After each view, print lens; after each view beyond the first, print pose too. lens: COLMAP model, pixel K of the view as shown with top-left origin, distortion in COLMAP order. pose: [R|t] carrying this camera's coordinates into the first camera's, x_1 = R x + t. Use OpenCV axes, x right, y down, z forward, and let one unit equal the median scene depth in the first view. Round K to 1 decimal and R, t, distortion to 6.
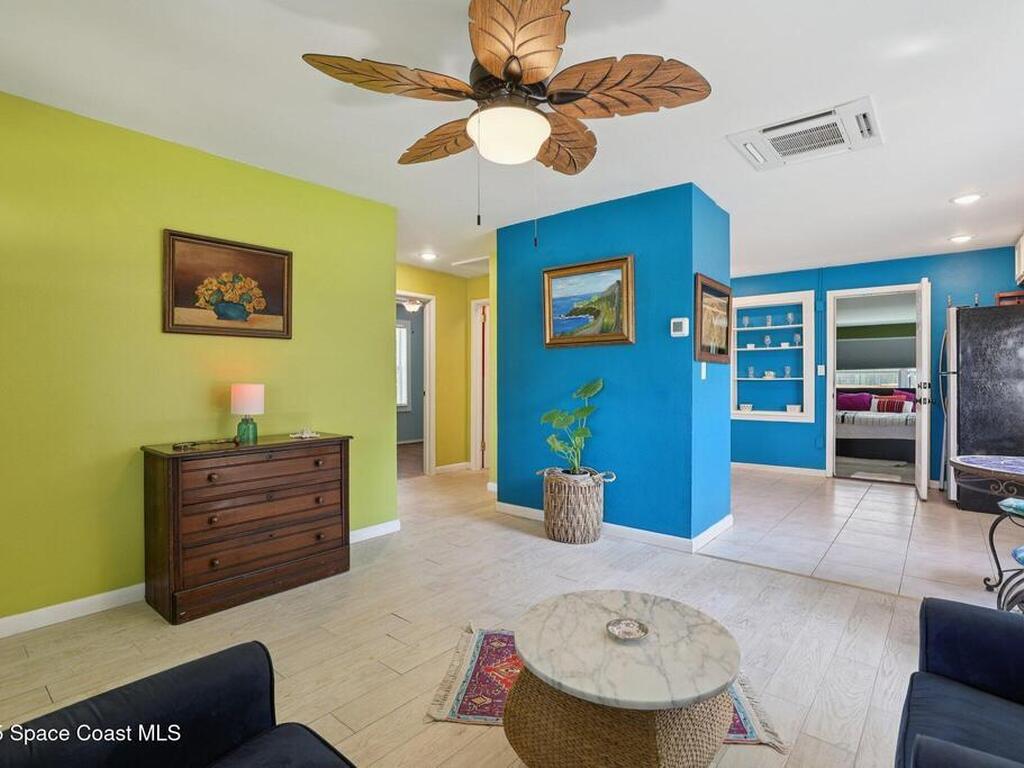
lens RADIAL K [[526.1, 0, 515.2], [0, 526.1, 377.1], [0, 0, 1]] dist [-0.031423, 0.007835]
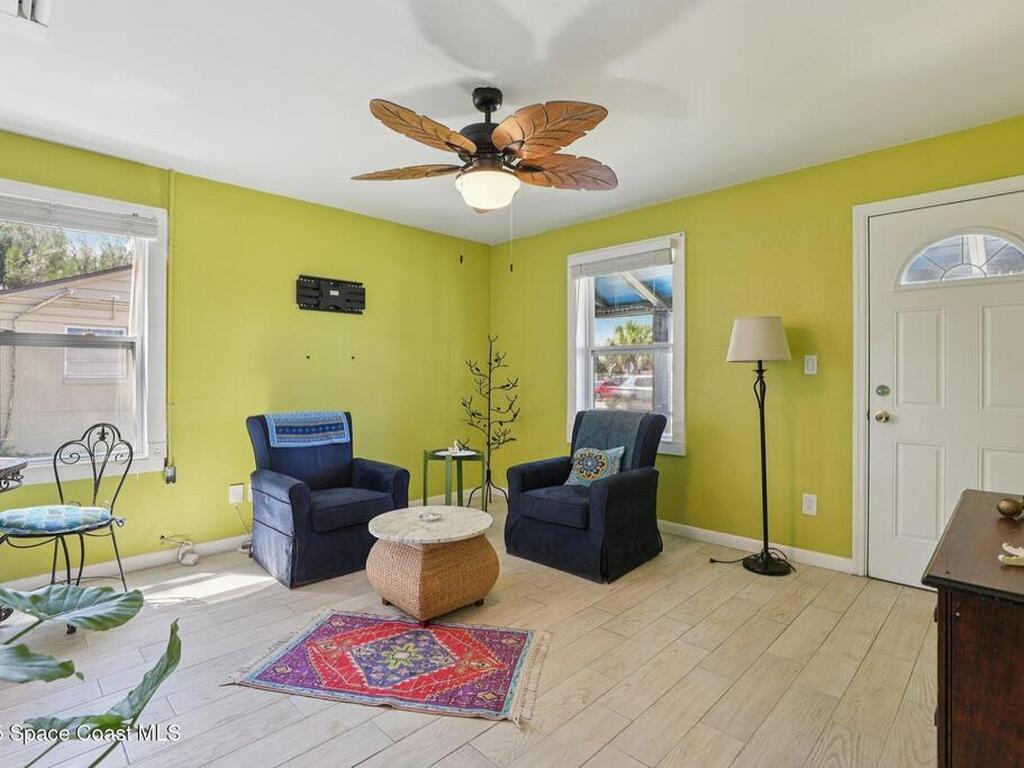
lens RADIAL K [[526.1, 0, 508.9], [0, 526.1, 371.5], [0, 0, 1]] dist [-0.031423, 0.007835]
pose [[-0.996250, 0.002254, 0.086494, -0.066060], [0.001299, 0.999938, -0.011097, 0.001178], [-0.086513, -0.010943, -0.996191, 0.857181]]
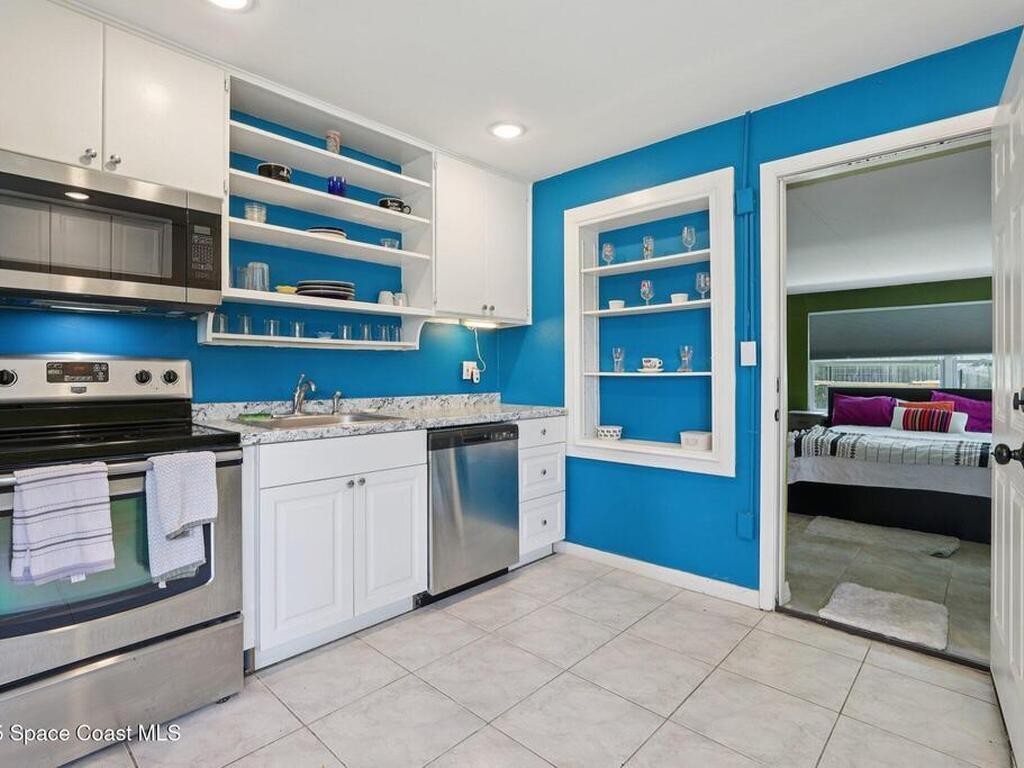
lens RADIAL K [[526.1, 0, 507.2], [0, 526.1, 370.1], [0, 0, 1]] dist [-0.031423, 0.007835]
pose [[0.998053, -0.000441, -0.062366, 0.526012], [0.000499, 0.999999, 0.000902, -0.000397], [0.062366, -0.000932, 0.998053, 0.711062]]
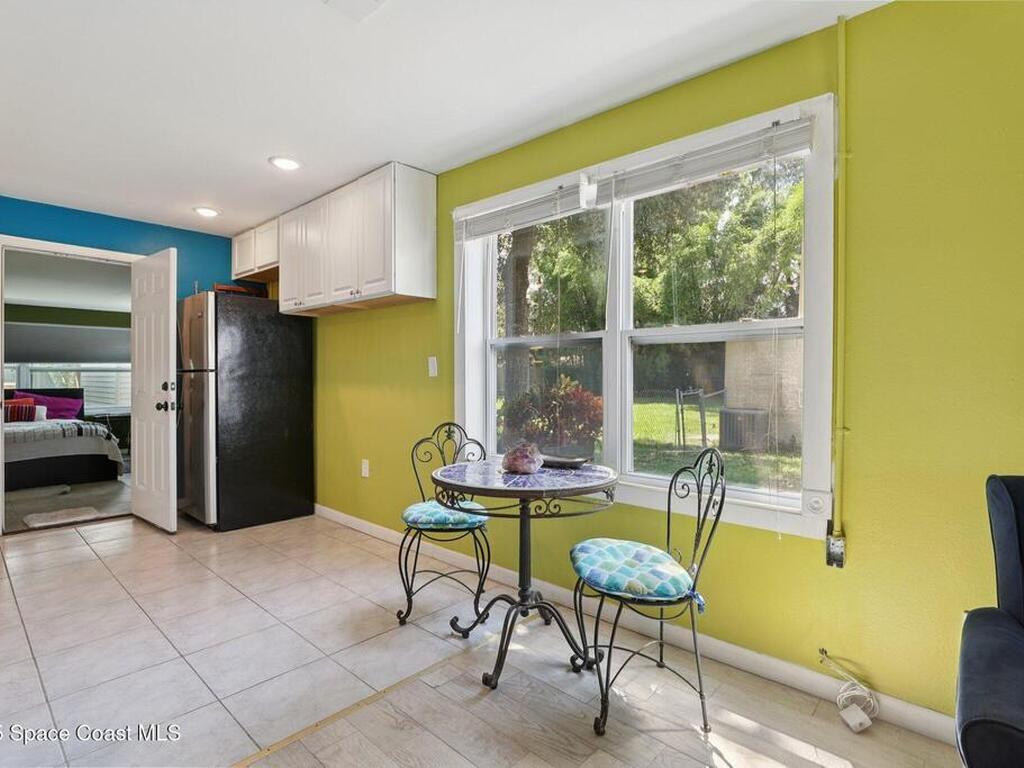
lens RADIAL K [[526.1, 0, 512.4], [0, 526.1, 381.3], [0, 0, 1]] dist [-0.031423, 0.007835]
pose [[0.045561, -0.008842, 0.998922, 0.032494], [-0.006031, 0.999940, 0.009126, -0.001720], [-0.998943, -0.006441, 0.045505, 0.452287]]
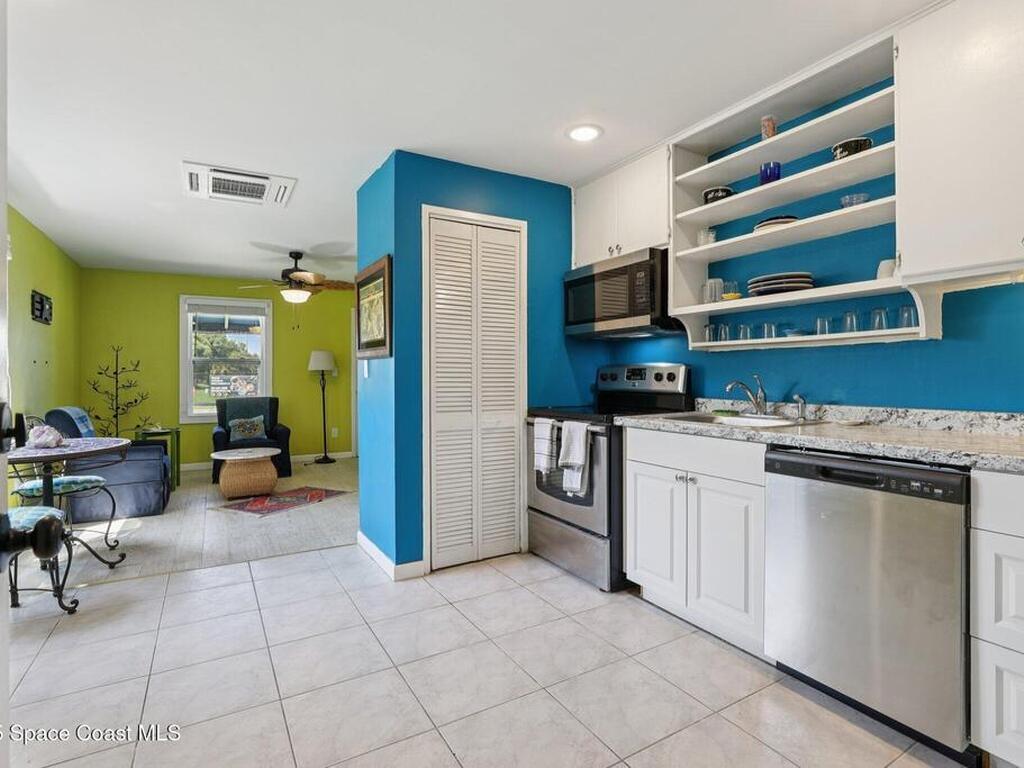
lens RADIAL K [[526.1, 0, 516.2], [0, 526.1, 374.8], [0, 0, 1]] dist [-0.031423, 0.007835]
pose [[-0.338456, -0.000381, -0.940982, 0.876697], [0.008718, 0.999956, -0.003541, 0.003337], [0.940942, -0.009402, -0.338438, 1.187340]]
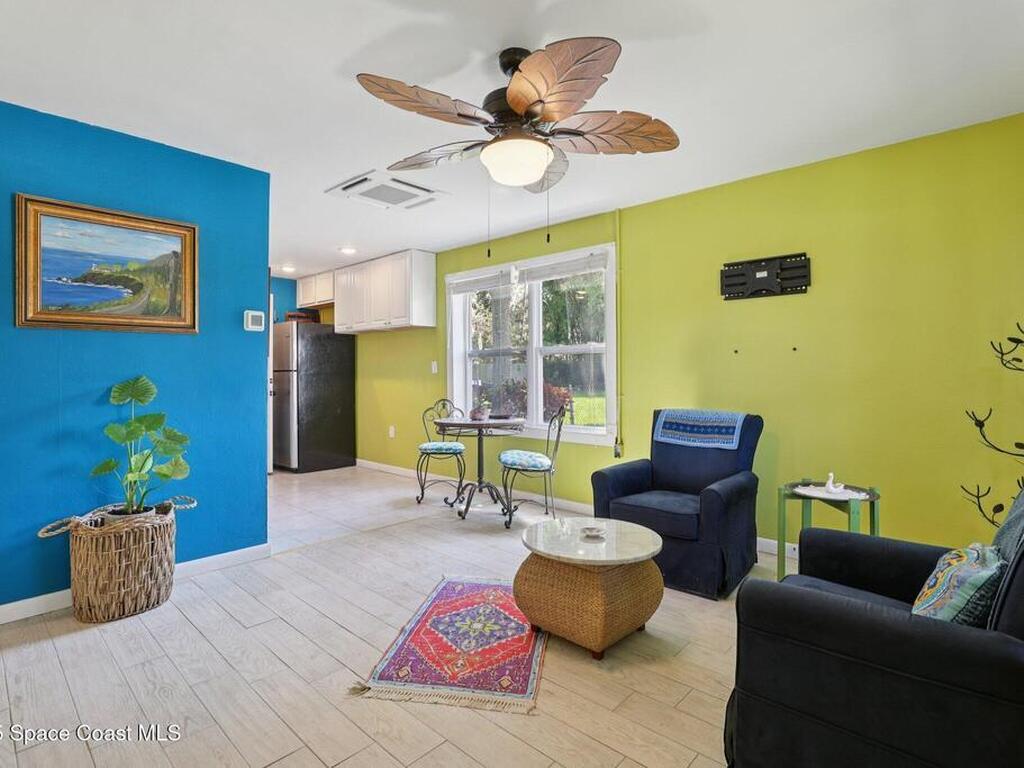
lens RADIAL K [[526.1, 0, 514.9], [0, 526.1, 367.3], [0, 0, 1]] dist [-0.031423, 0.007835]
pose [[0.044290, 0.010887, 0.998959, -0.433210], [0.002255, 0.999937, -0.010997, -0.000974], [-0.999016, 0.002740, 0.044262, 0.359474]]
